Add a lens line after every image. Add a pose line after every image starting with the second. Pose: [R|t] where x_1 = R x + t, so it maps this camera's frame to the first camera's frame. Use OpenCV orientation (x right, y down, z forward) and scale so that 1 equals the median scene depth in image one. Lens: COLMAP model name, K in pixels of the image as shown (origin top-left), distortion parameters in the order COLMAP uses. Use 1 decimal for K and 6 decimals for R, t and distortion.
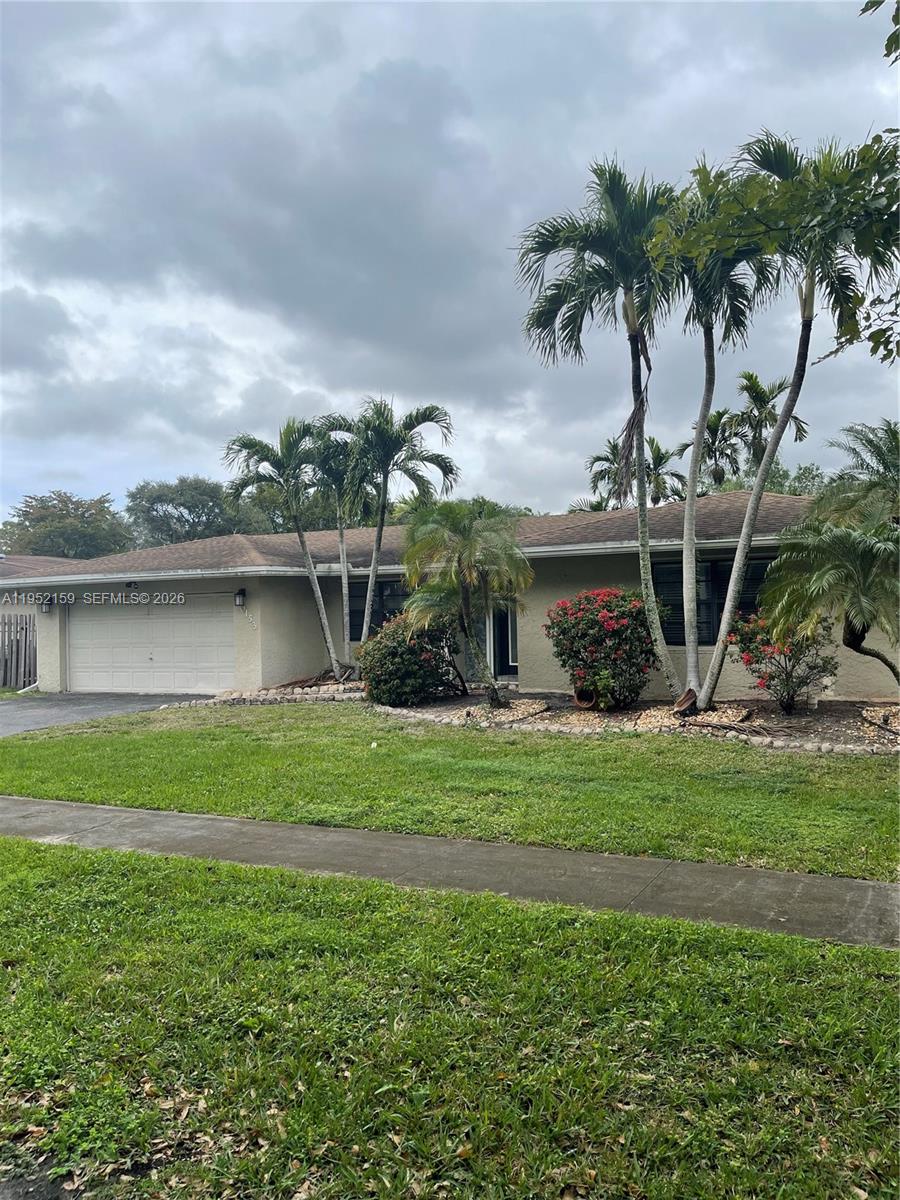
lens RADIAL K [[905.4, 0, 449.9], [0, 905.4, 601.1], [0, 0, 1]] dist [0.056284, -0.062911]
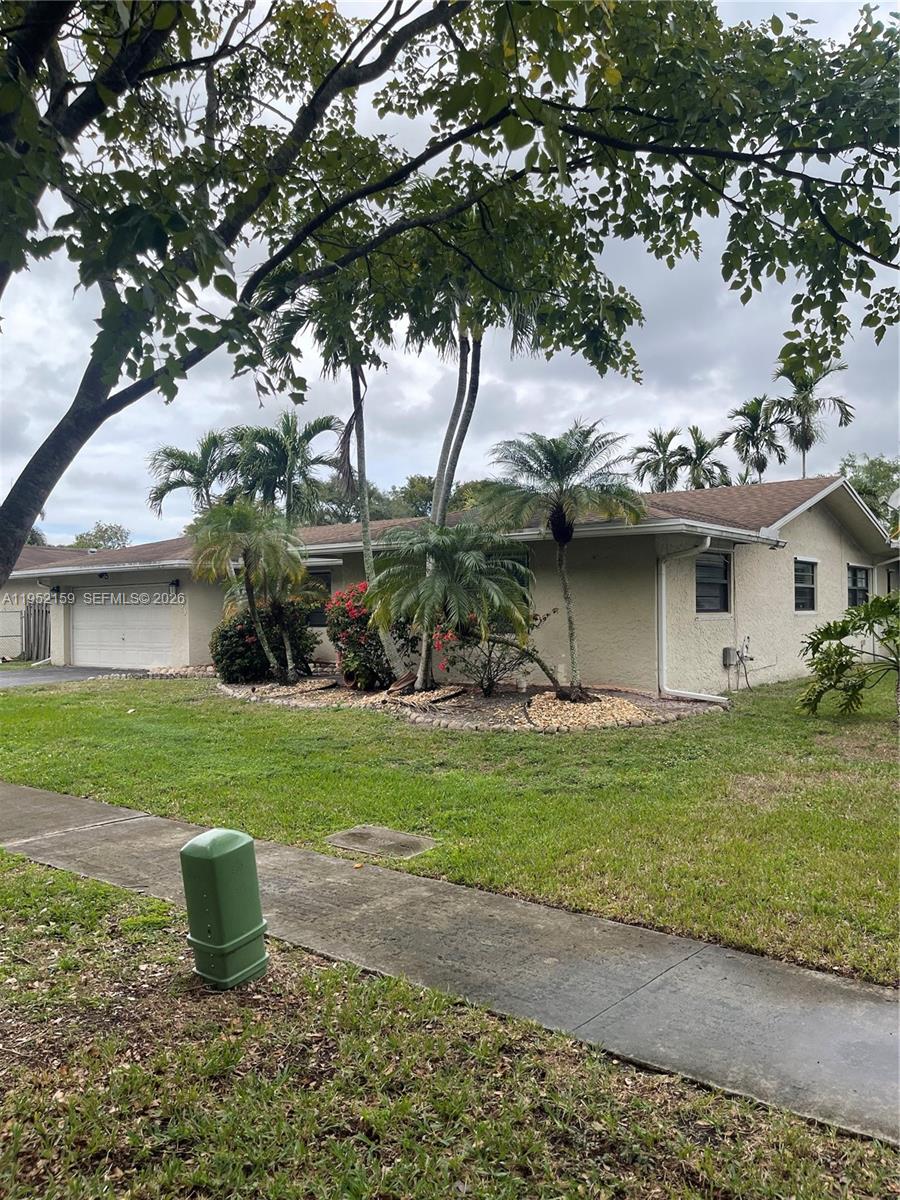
lens RADIAL K [[905.4, 0, 449.6], [0, 905.4, 601.5], [0, 0, 1]] dist [0.056284, -0.062911]
pose [[0.976676, 0.008613, -0.214547, 0.318521], [-0.005644, 0.999880, 0.014449, -0.004187], [0.214646, -0.012901, 0.976607, -0.052894]]
